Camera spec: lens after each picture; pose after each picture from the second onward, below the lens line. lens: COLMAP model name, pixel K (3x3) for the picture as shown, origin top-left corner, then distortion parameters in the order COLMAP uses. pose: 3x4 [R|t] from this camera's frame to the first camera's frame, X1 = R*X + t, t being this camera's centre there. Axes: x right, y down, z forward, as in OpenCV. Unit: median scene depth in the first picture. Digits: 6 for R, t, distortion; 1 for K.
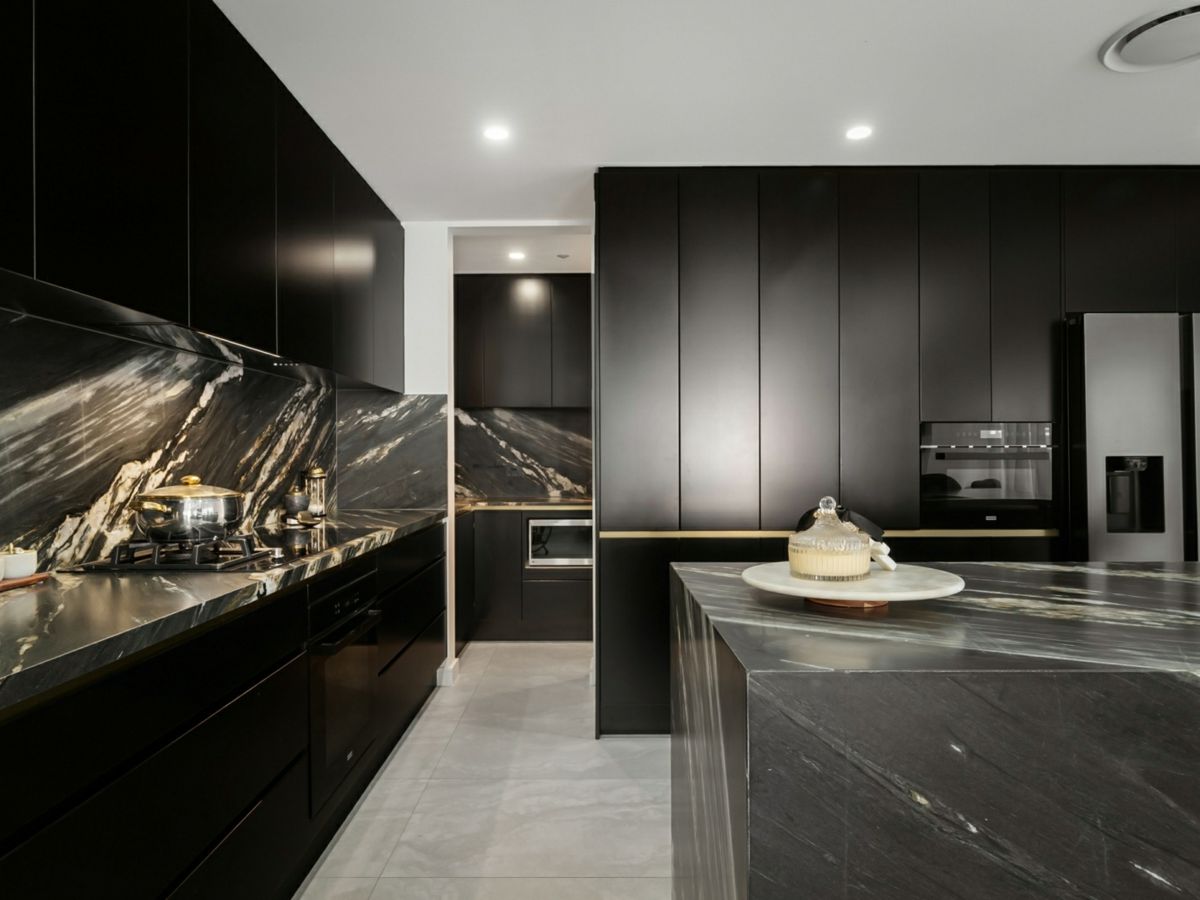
lens RADIAL K [[633.1, 0, 599.6], [0, 633.1, 454.7], [0, 0, 1]] dist [-0.000836, -0.000336]
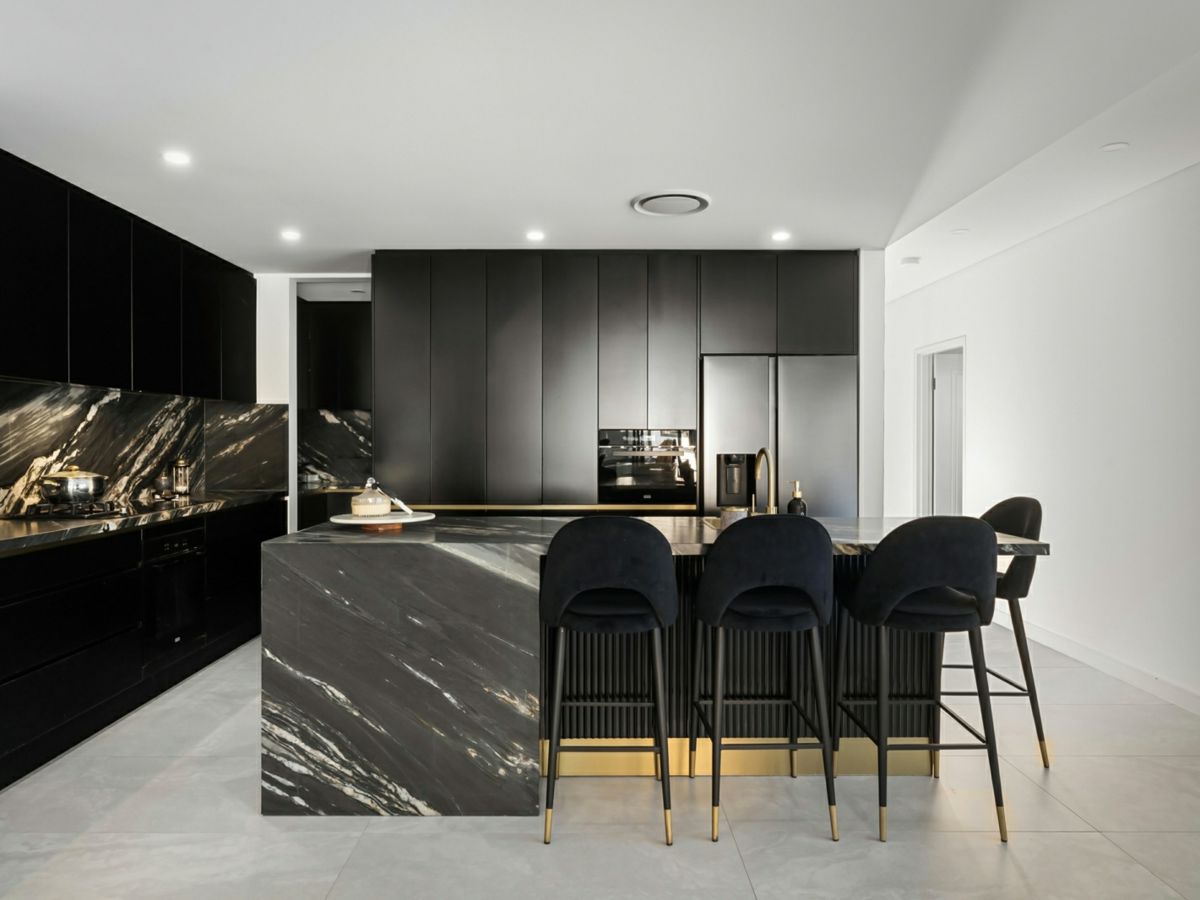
lens RADIAL K [[695.8, 0, 598.7], [0, 695.8, 444.8], [0, 0, 1]] dist [-0.005356, -0.000267]
pose [[0.999925, 0.004618, 0.011387, 0.578968], [-0.004688, 0.999970, 0.006123, -0.031576], [-0.011358, -0.006176, 0.999916, -0.685786]]
